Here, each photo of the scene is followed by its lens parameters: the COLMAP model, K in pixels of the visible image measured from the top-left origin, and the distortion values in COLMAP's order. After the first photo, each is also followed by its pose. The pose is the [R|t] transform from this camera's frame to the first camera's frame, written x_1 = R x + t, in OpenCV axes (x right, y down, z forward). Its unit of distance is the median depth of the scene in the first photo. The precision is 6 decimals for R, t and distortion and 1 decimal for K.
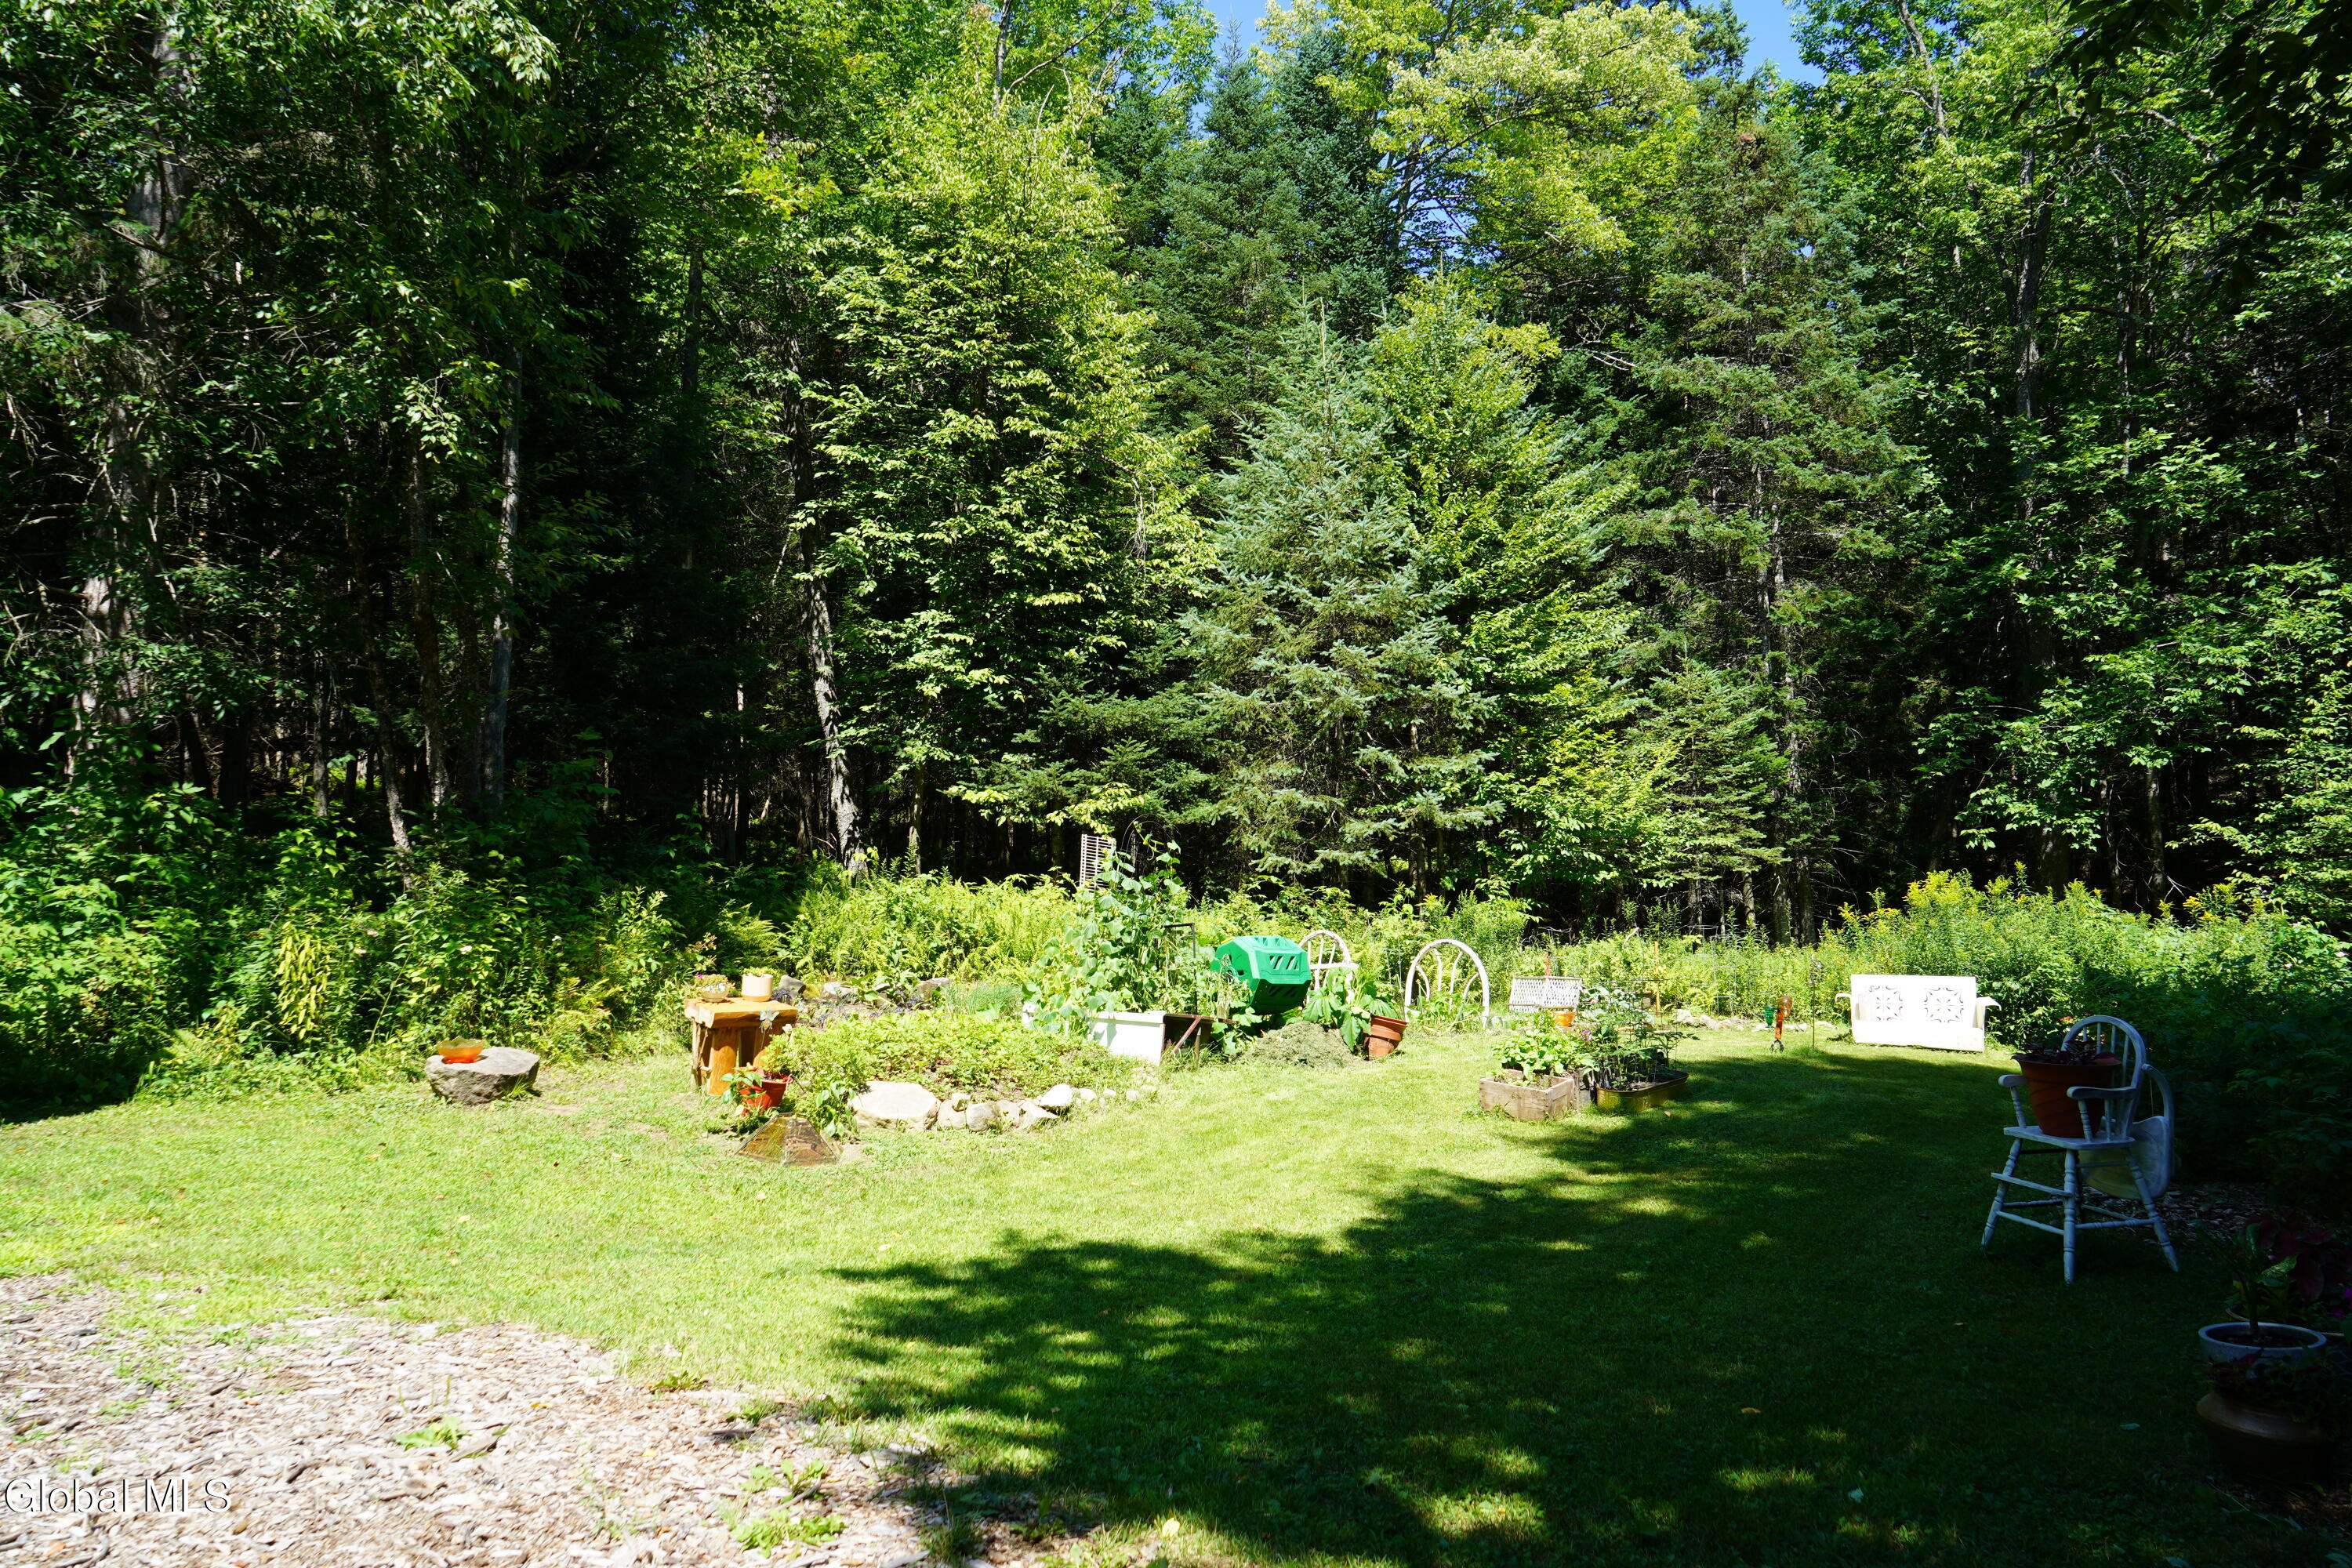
lens RADIAL K [[1583.0, 0, 1180.0], [0, 1583.0, 772.7], [0, 0, 1]] dist [0.000380, -0.006580]
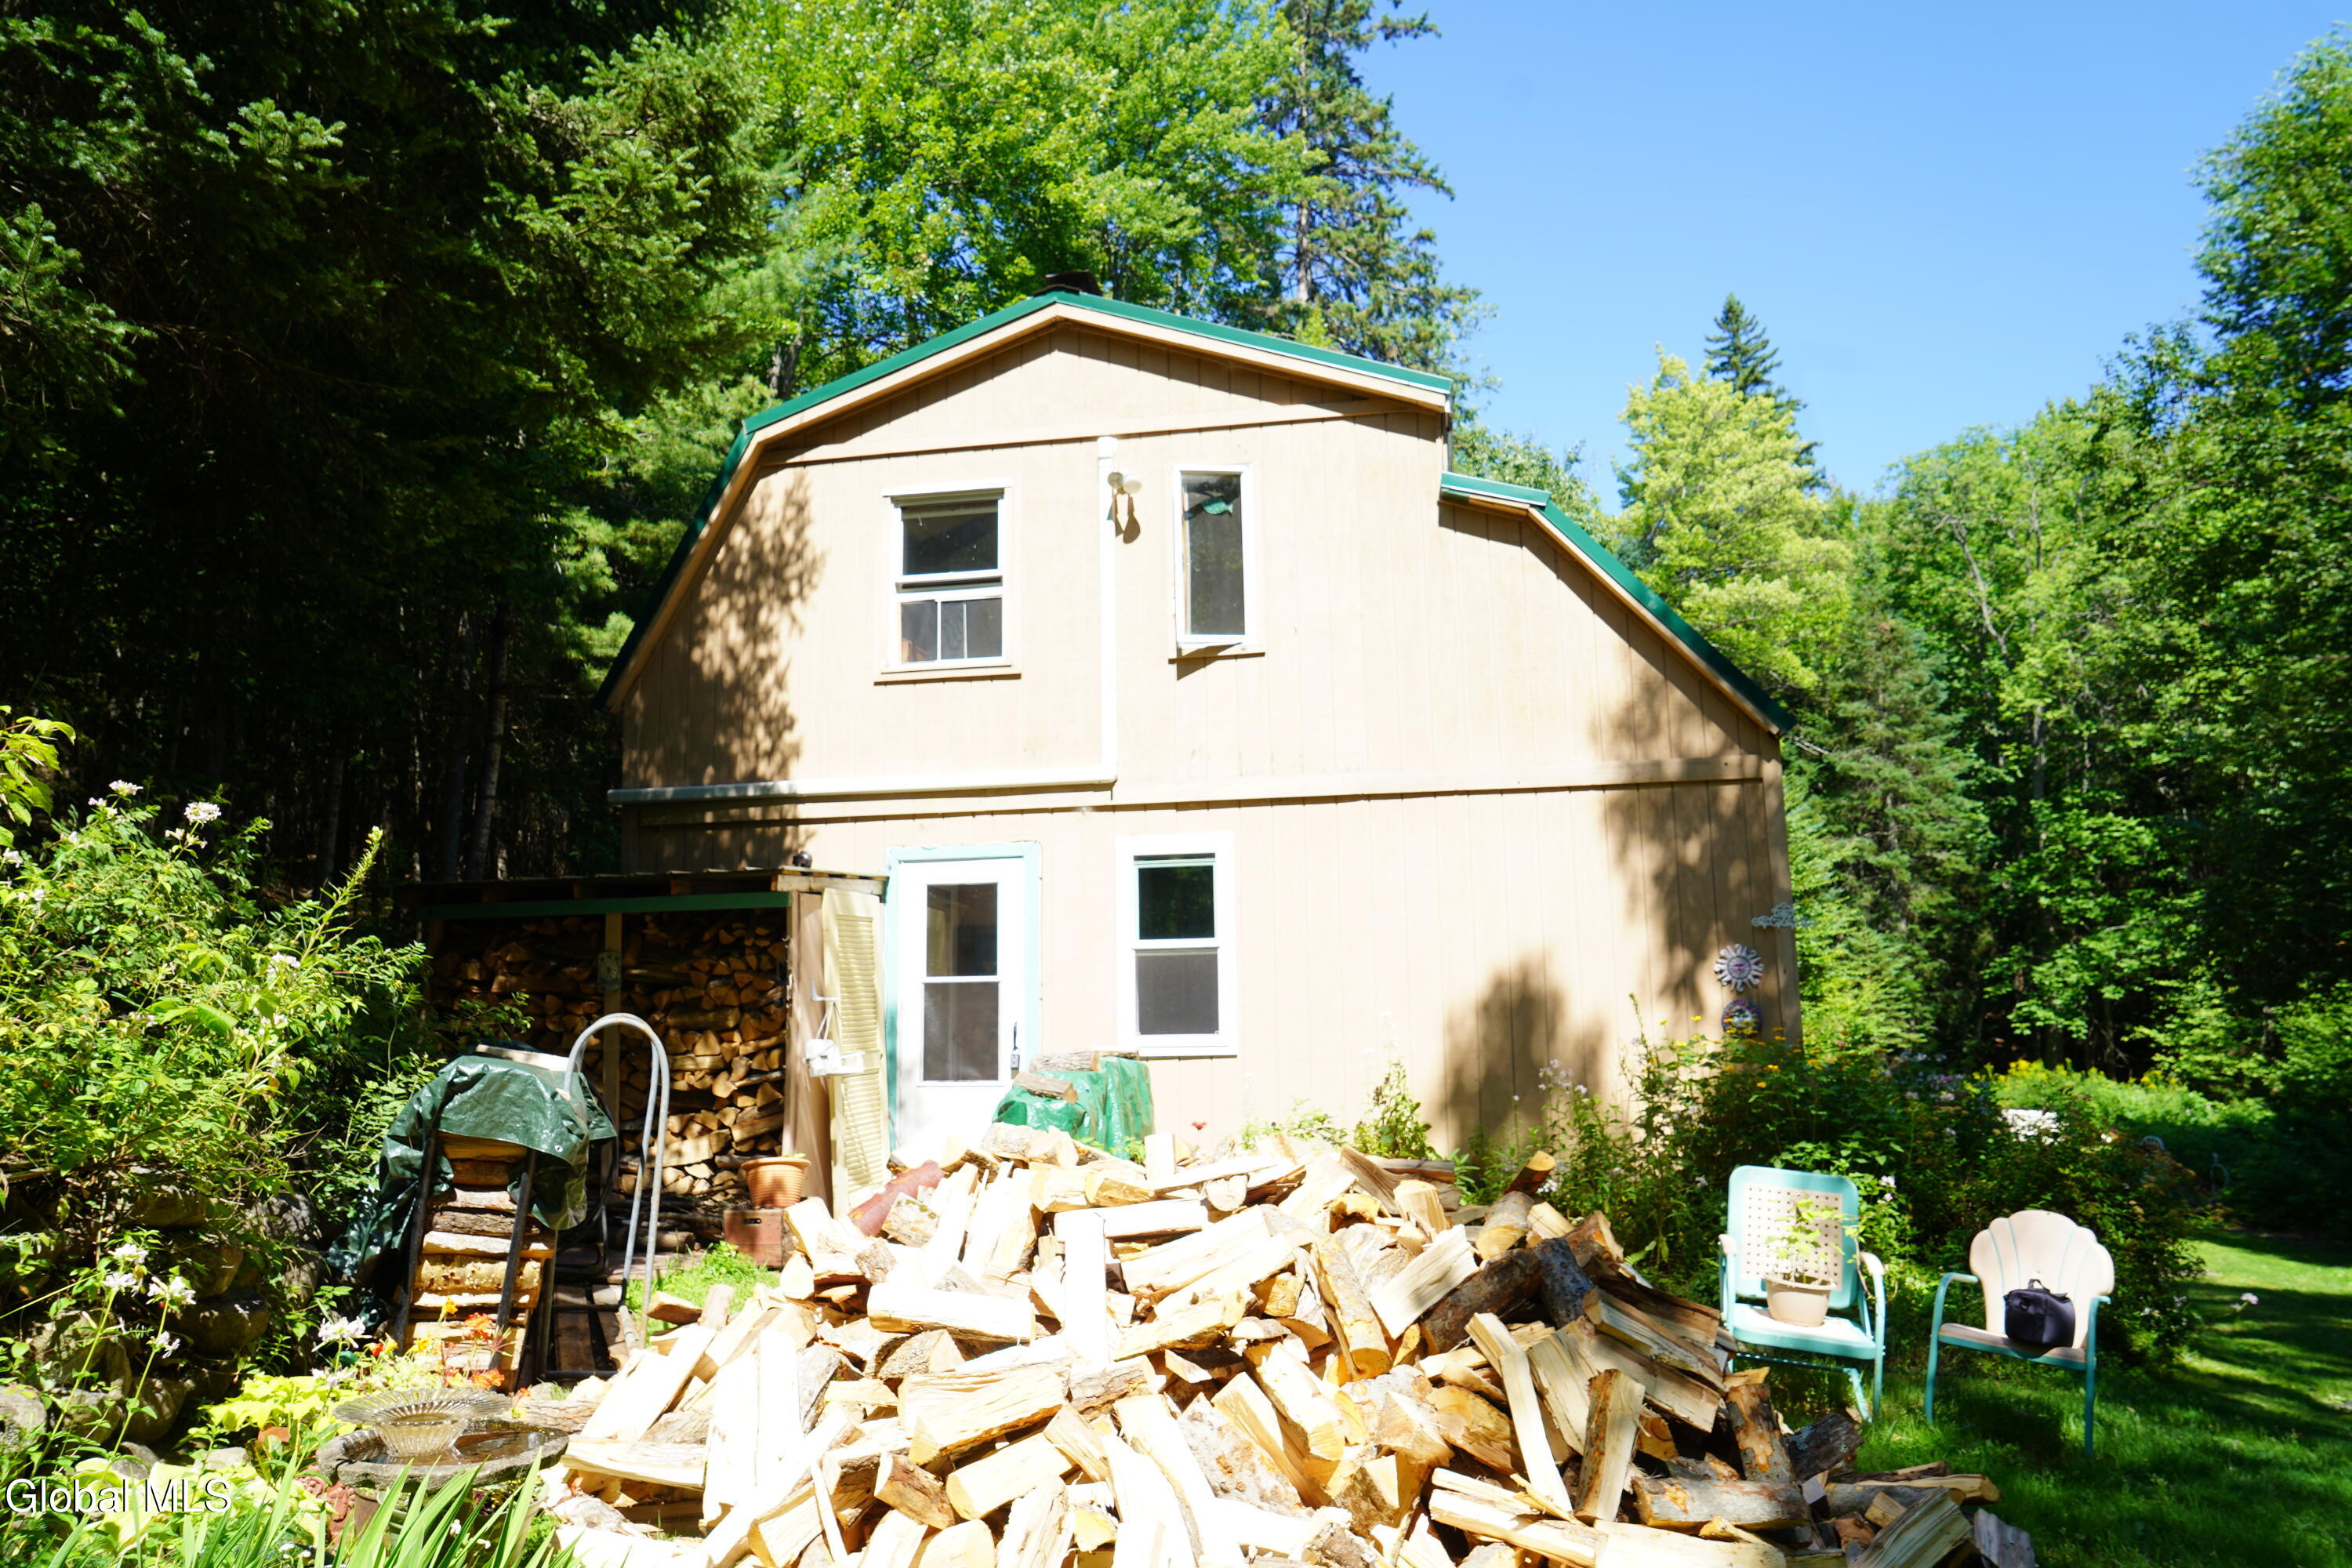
lens RADIAL K [[1583.0, 0, 1173.6], [0, 1583.0, 767.6], [0, 0, 1]] dist [0.000380, -0.006580]
pose [[0.998236, 0.026650, 0.053061, -0.647496], [-0.023697, 0.998177, -0.055516, -0.150232], [-0.054444, 0.054160, 0.997047, -0.887266]]
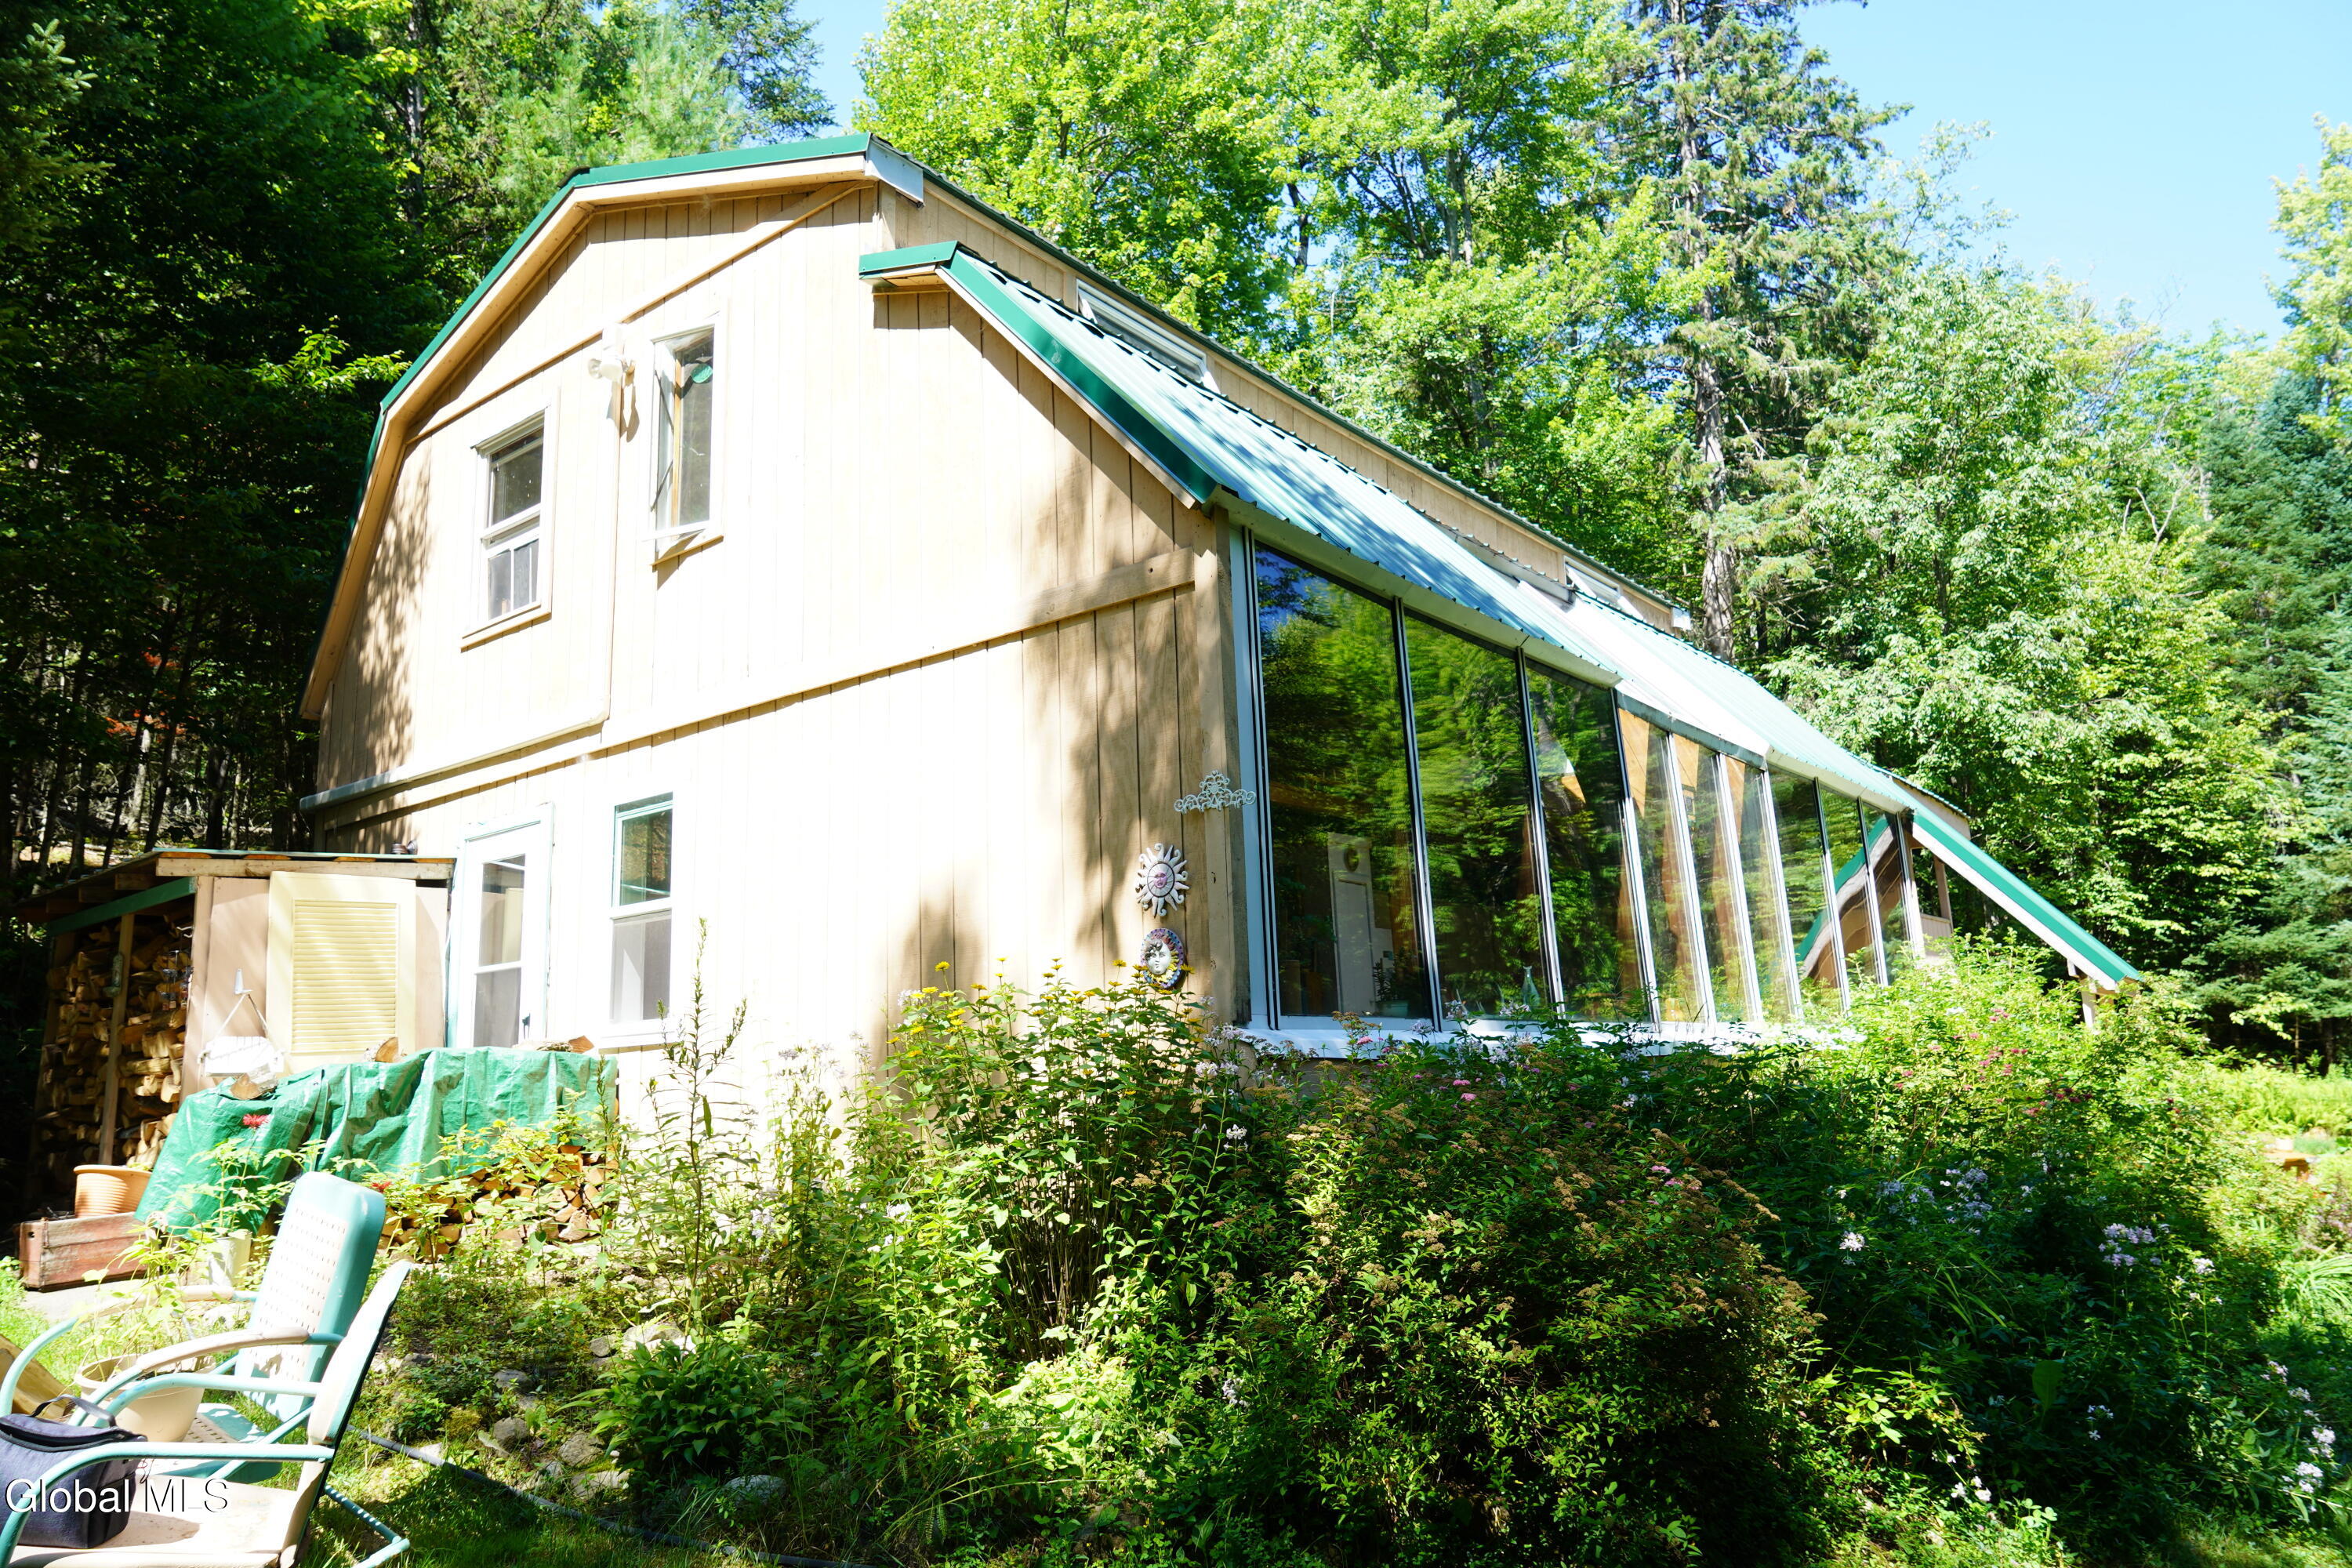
lens RADIAL K [[1583.0, 0, 1167.9], [0, 1583.0, 805.5], [0, 0, 1]] dist [0.000380, -0.006580]
pose [[0.906651, -0.092906, -0.411524, -0.323555], [0.065672, 0.994640, -0.079866, -0.106153], [0.416738, 0.045385, 0.907893, -0.701672]]
